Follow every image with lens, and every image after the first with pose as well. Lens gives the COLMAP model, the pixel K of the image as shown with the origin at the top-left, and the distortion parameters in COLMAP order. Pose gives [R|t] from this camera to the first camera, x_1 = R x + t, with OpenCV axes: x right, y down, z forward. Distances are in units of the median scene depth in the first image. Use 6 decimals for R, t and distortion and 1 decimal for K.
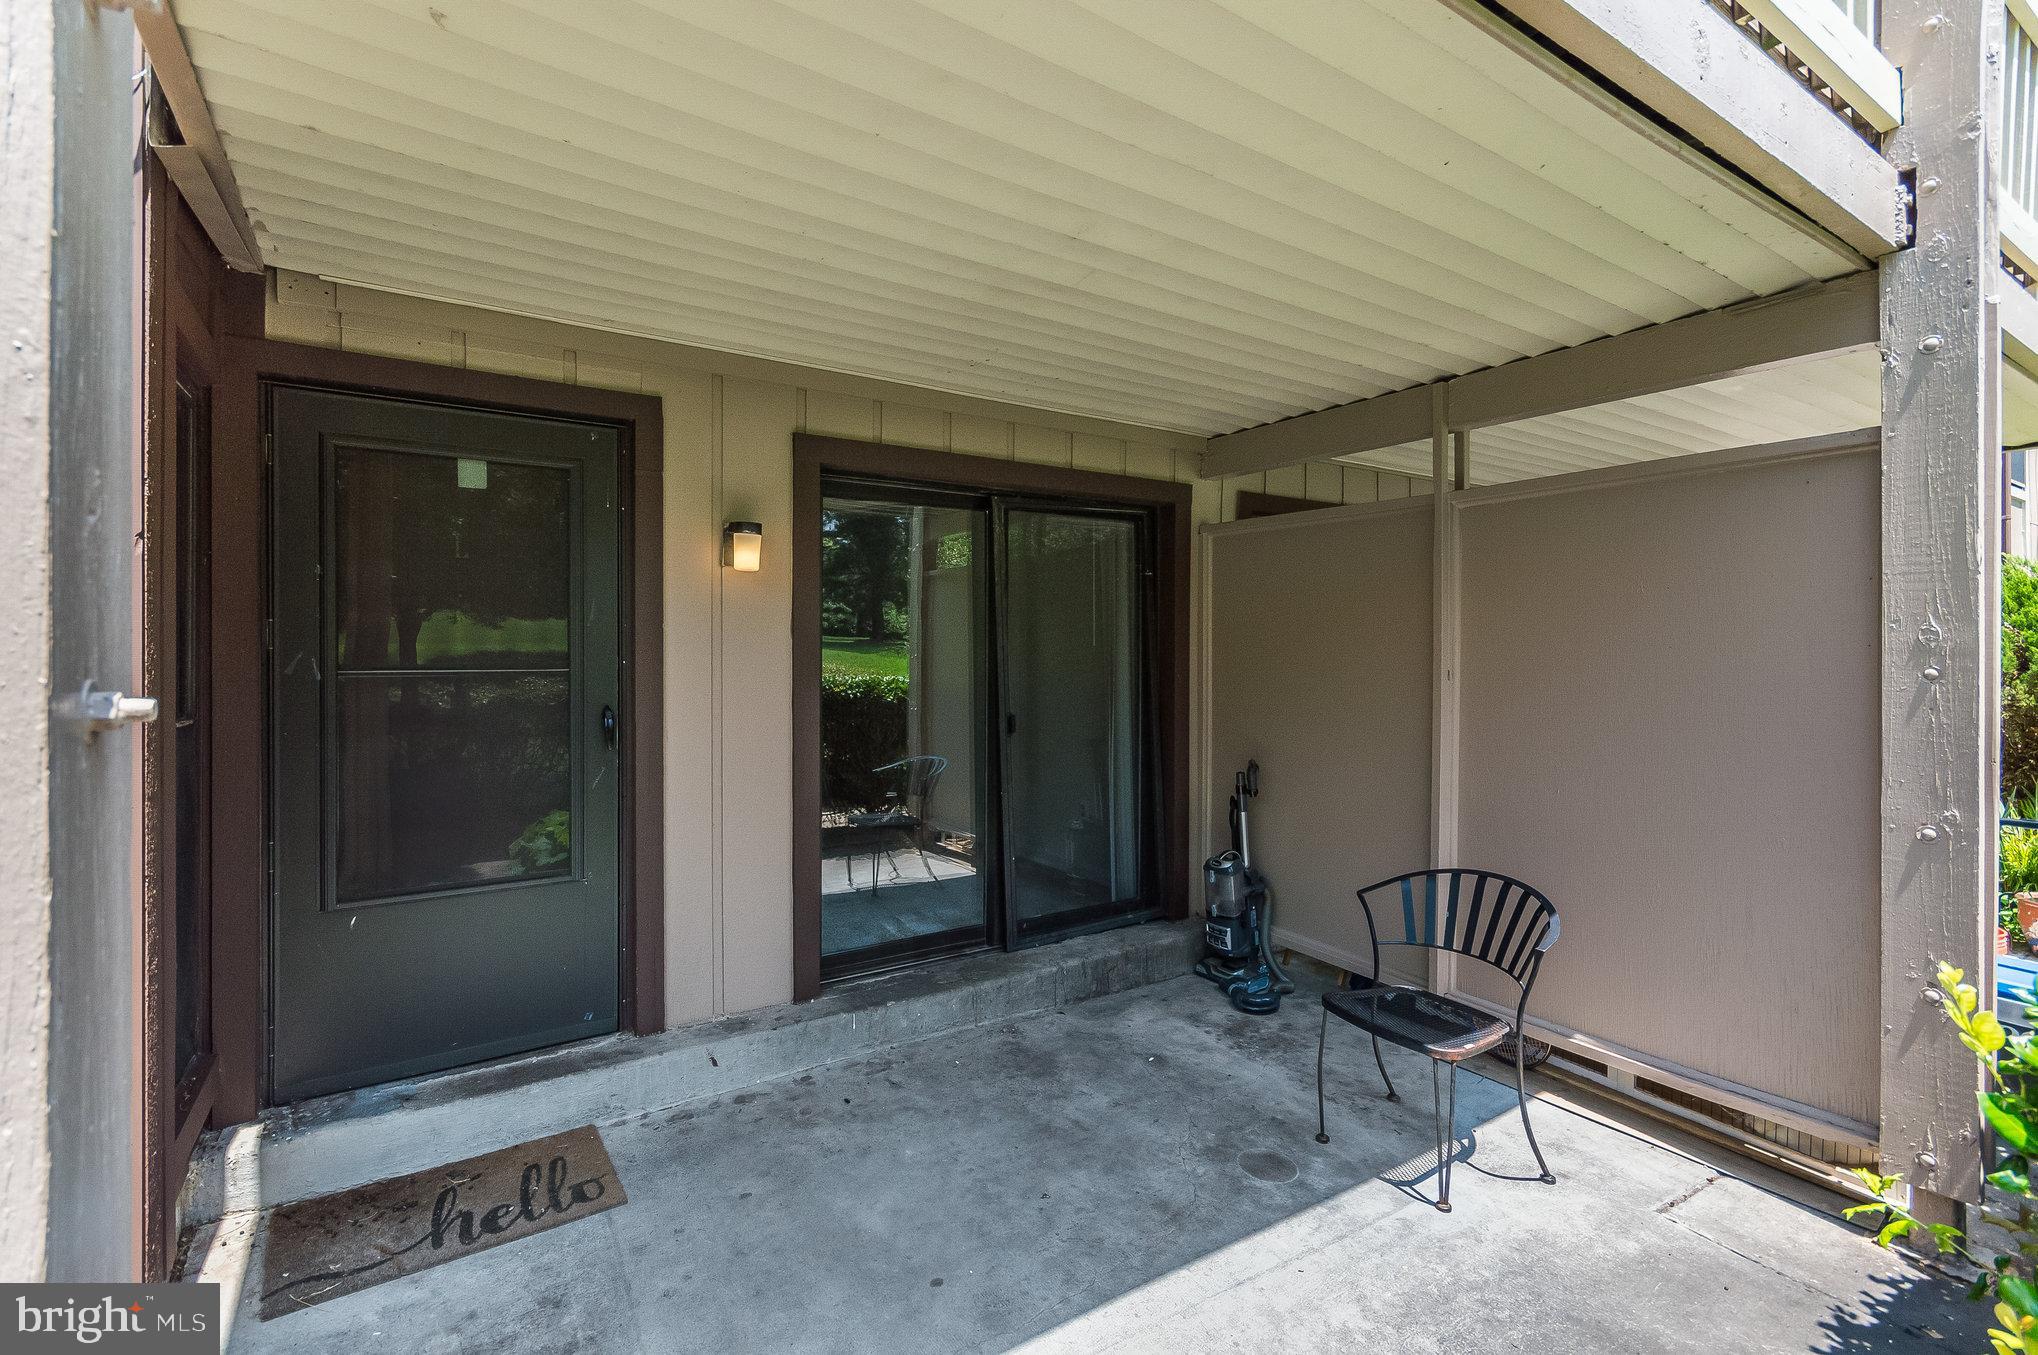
lens RADIAL K [[924.6, 0, 1015.4], [0, 924.6, 664.3], [0, 0, 1]] dist [0.012027, -0.002425]
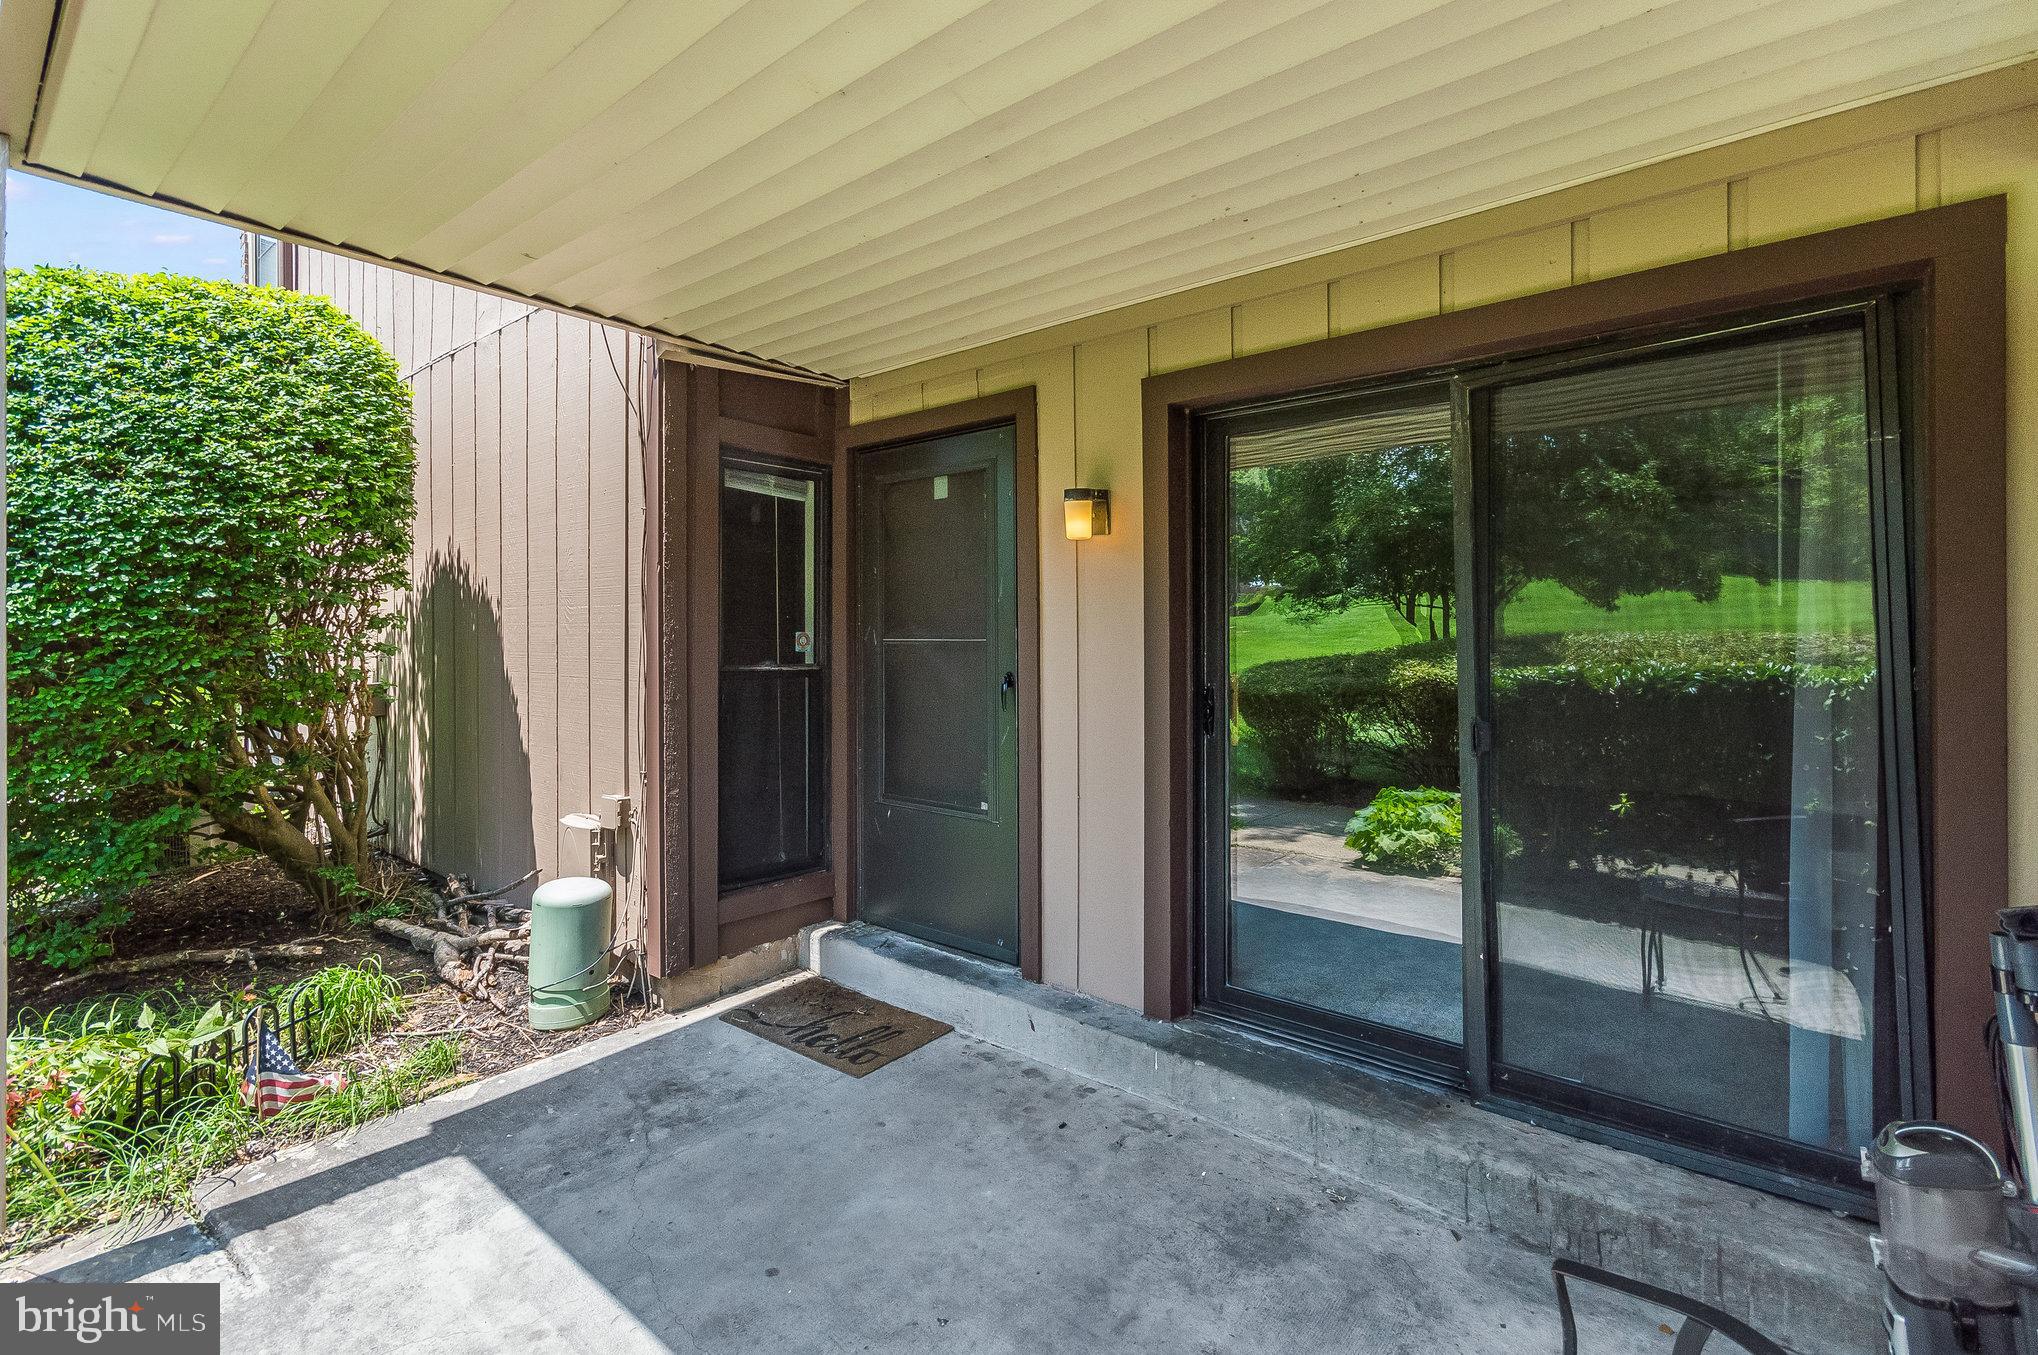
lens RADIAL K [[924.6, 0, 1002.7], [0, 924.6, 639.6], [0, 0, 1]] dist [0.012027, -0.002425]
pose [[0.289159, -0.002514, -0.957278, 0.642652], [-0.017218, 0.999821, -0.007827, 0.015493], [0.957126, 0.018745, 0.289064, 0.674161]]
